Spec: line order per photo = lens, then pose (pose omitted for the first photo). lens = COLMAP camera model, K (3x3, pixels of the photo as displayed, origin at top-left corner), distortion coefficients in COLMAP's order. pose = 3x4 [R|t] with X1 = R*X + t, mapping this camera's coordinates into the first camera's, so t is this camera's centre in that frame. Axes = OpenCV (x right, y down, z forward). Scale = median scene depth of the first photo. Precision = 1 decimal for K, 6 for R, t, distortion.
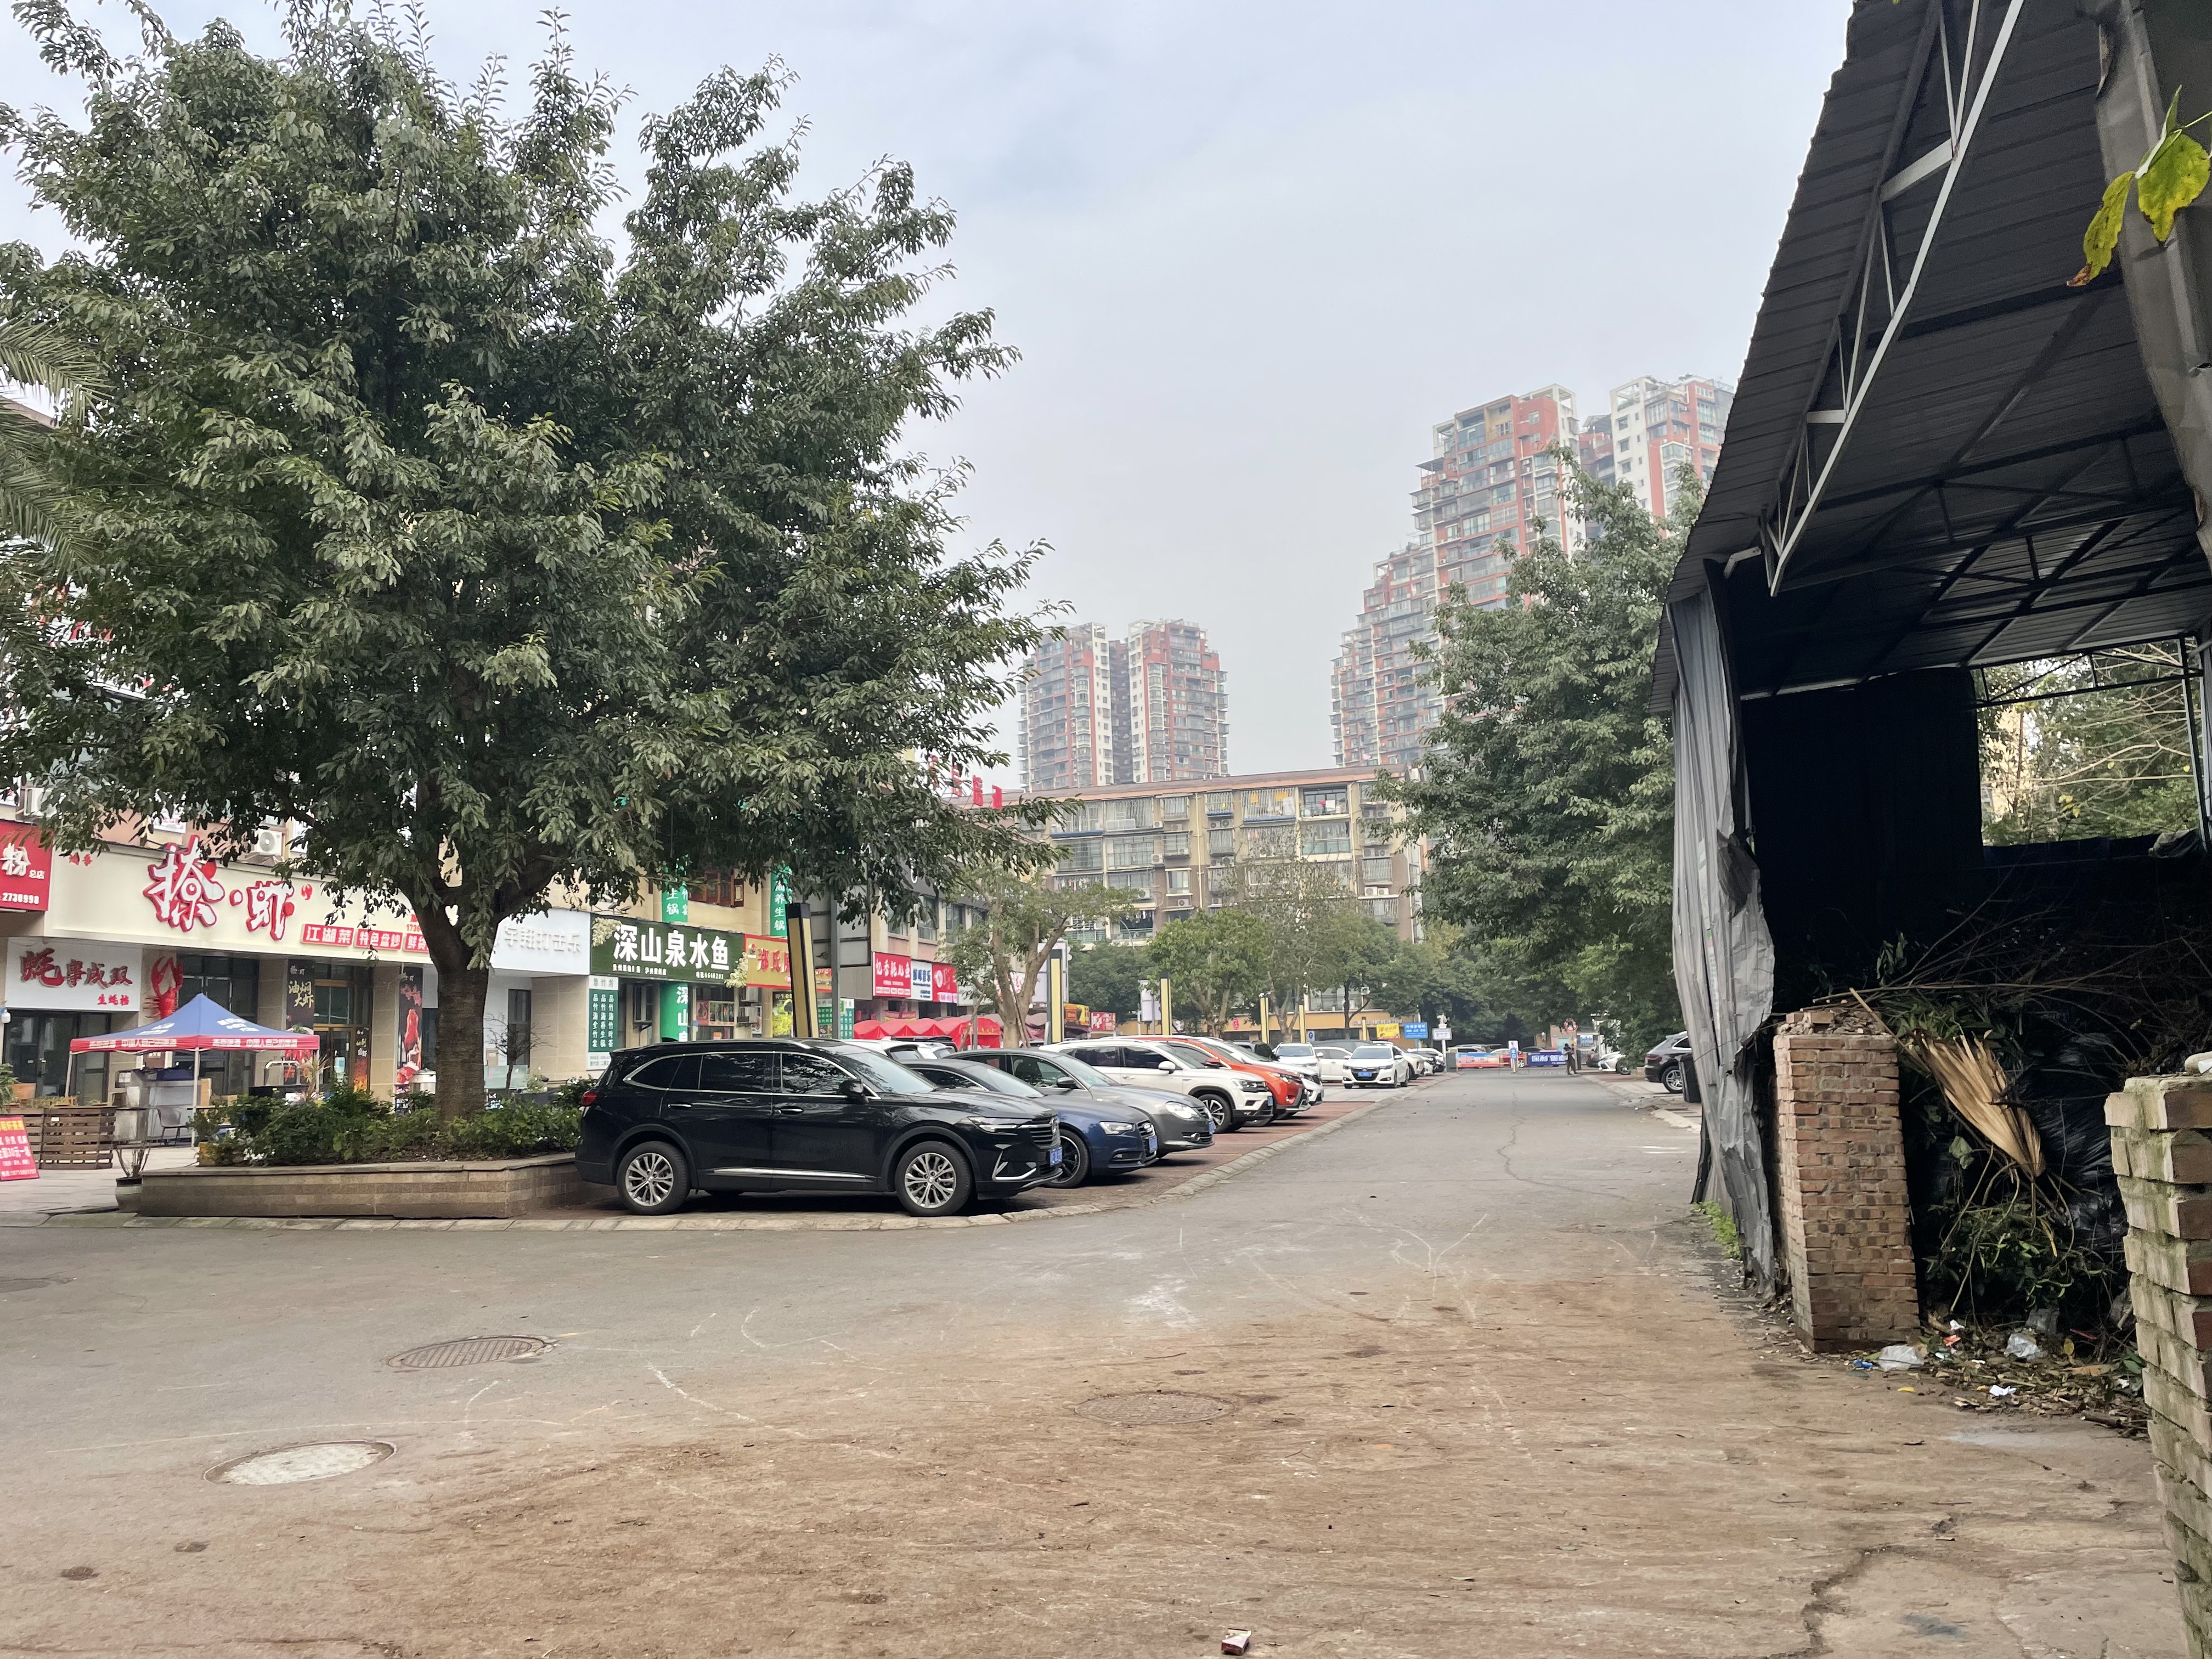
lens RADIAL K [[1672.3, 0, 1104.8], [0, 1672.3, 820.1], [0, 0, 1]] dist [0.078857, -0.095801]
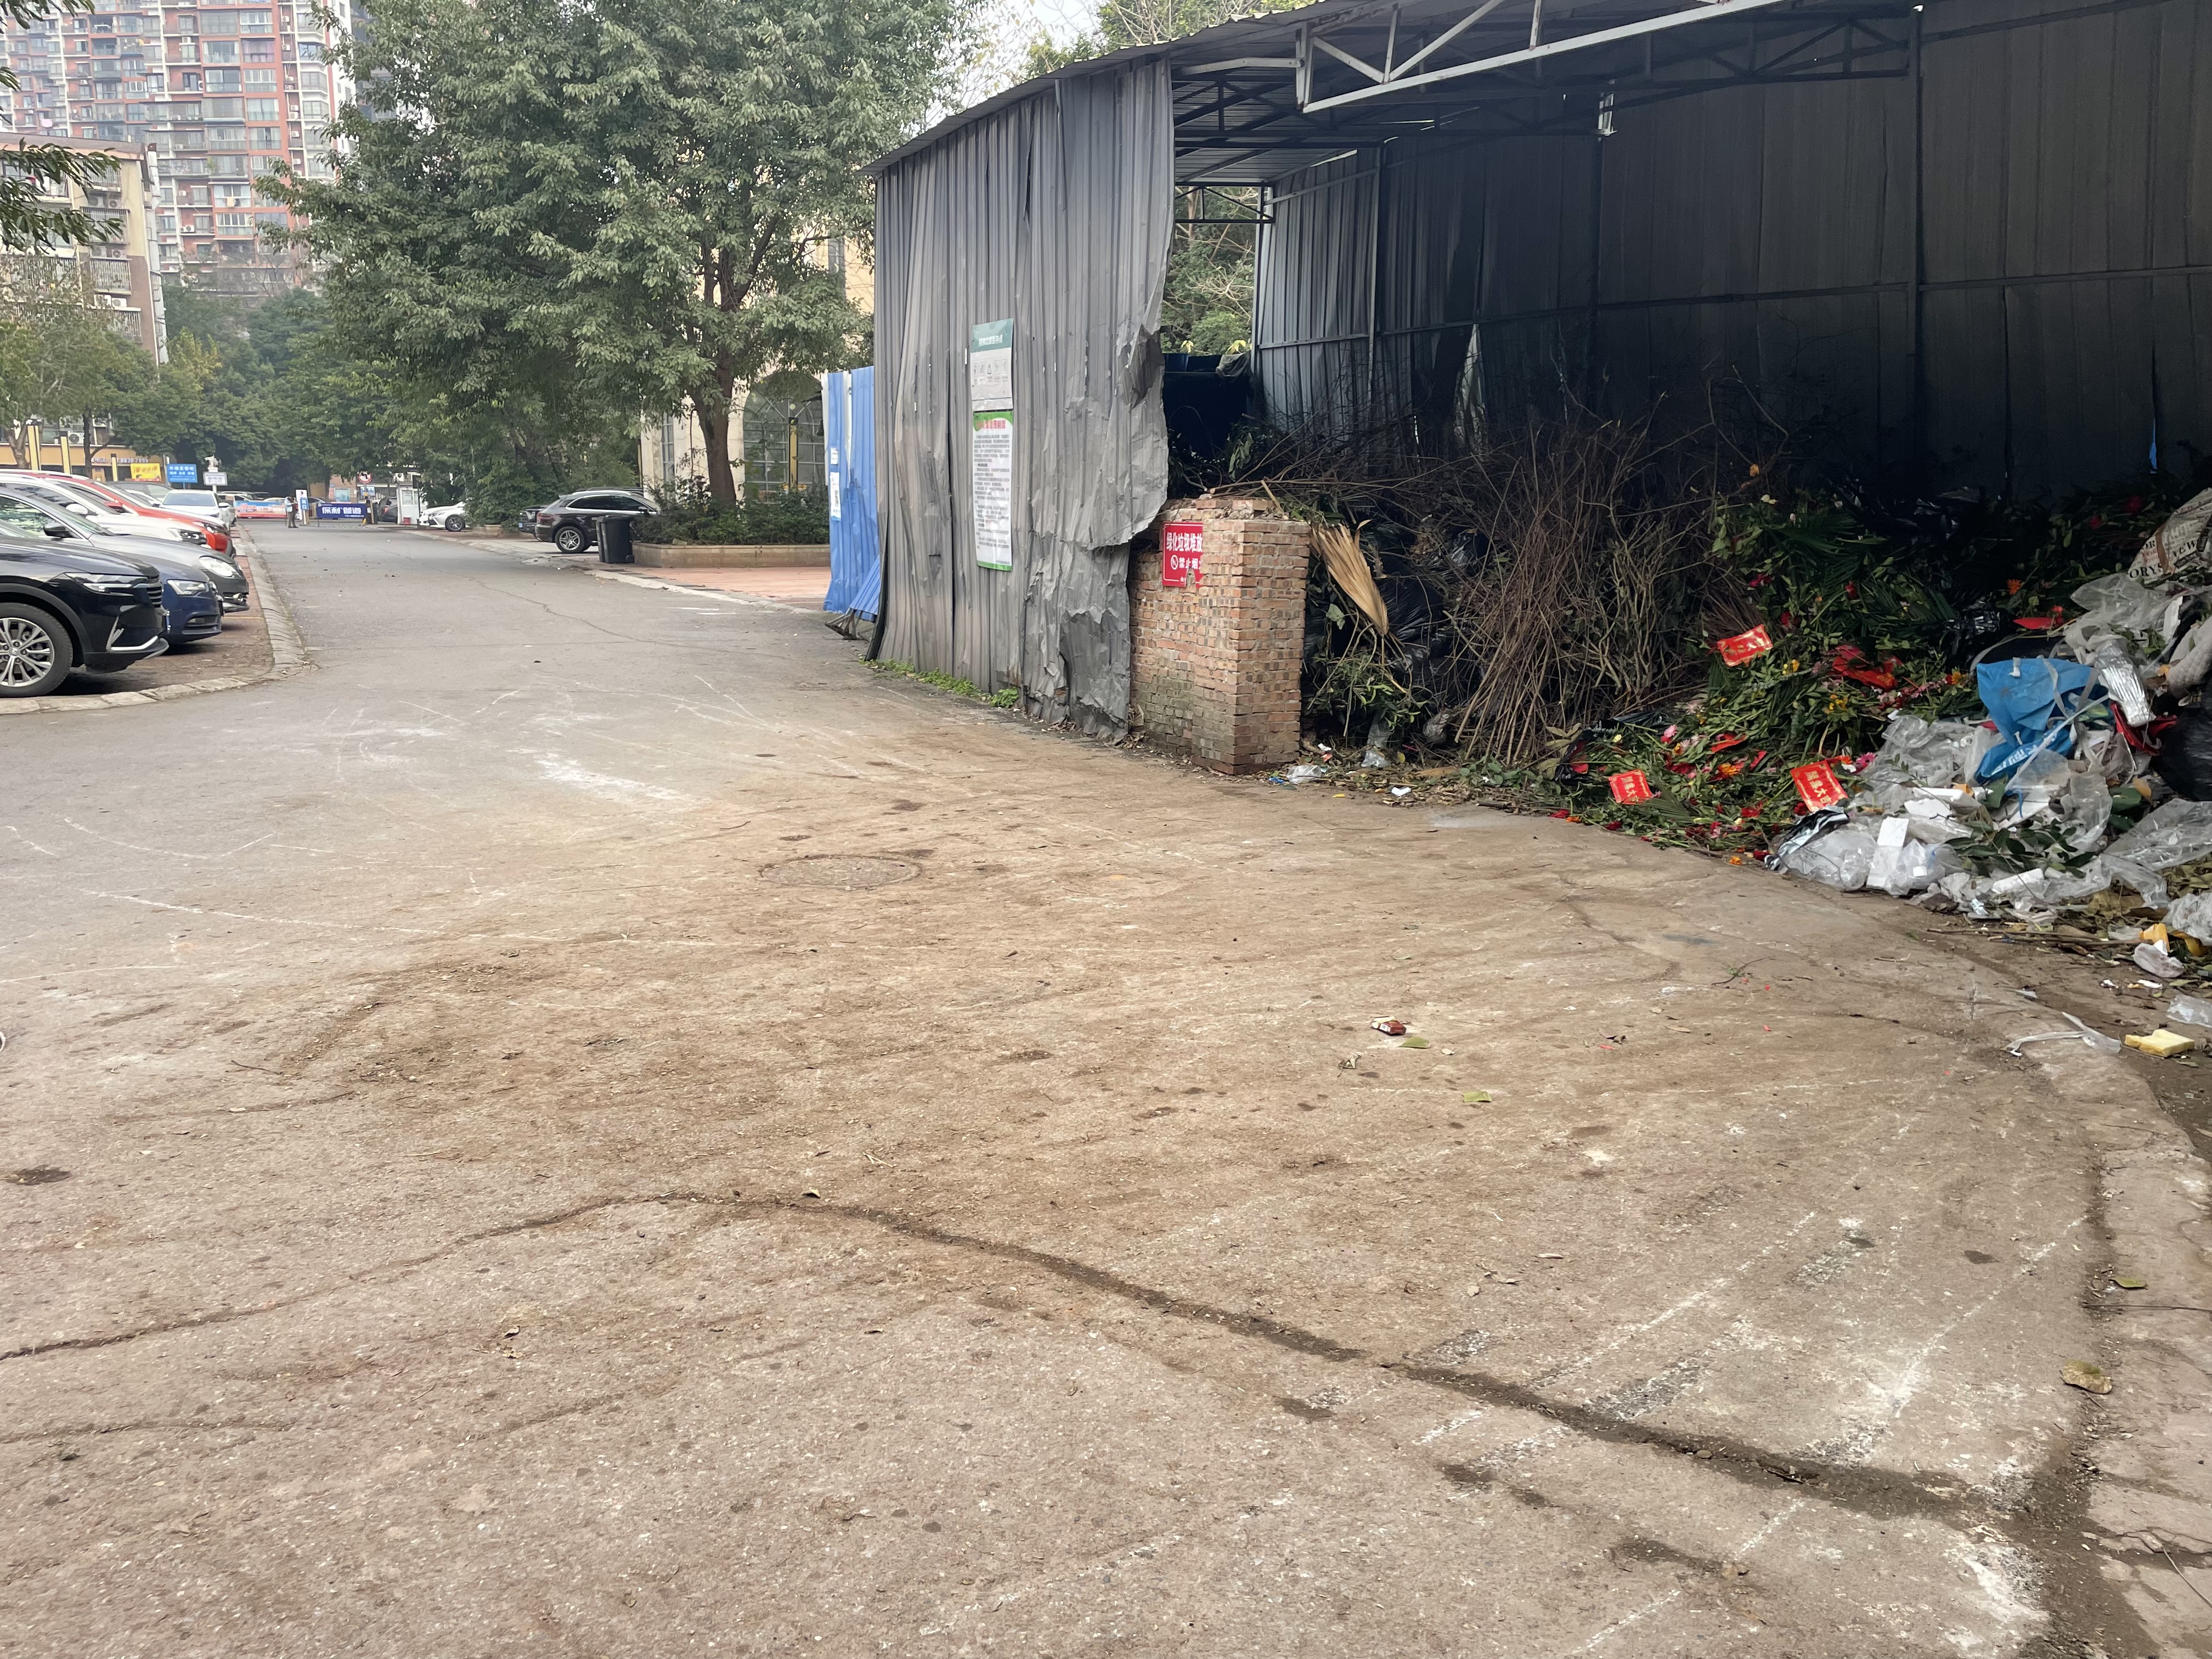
lens RADIAL K [[1672.3, 0, 1049.0], [0, 1672.3, 841.6], [0, 0, 1]] dist [0.078857, -0.095801]
pose [[0.752097, -0.091010, 0.652738, -0.148741], [-0.126525, 0.952057, 0.278529, 0.009833], [-0.646793, -0.292069, 0.704525, 0.060213]]
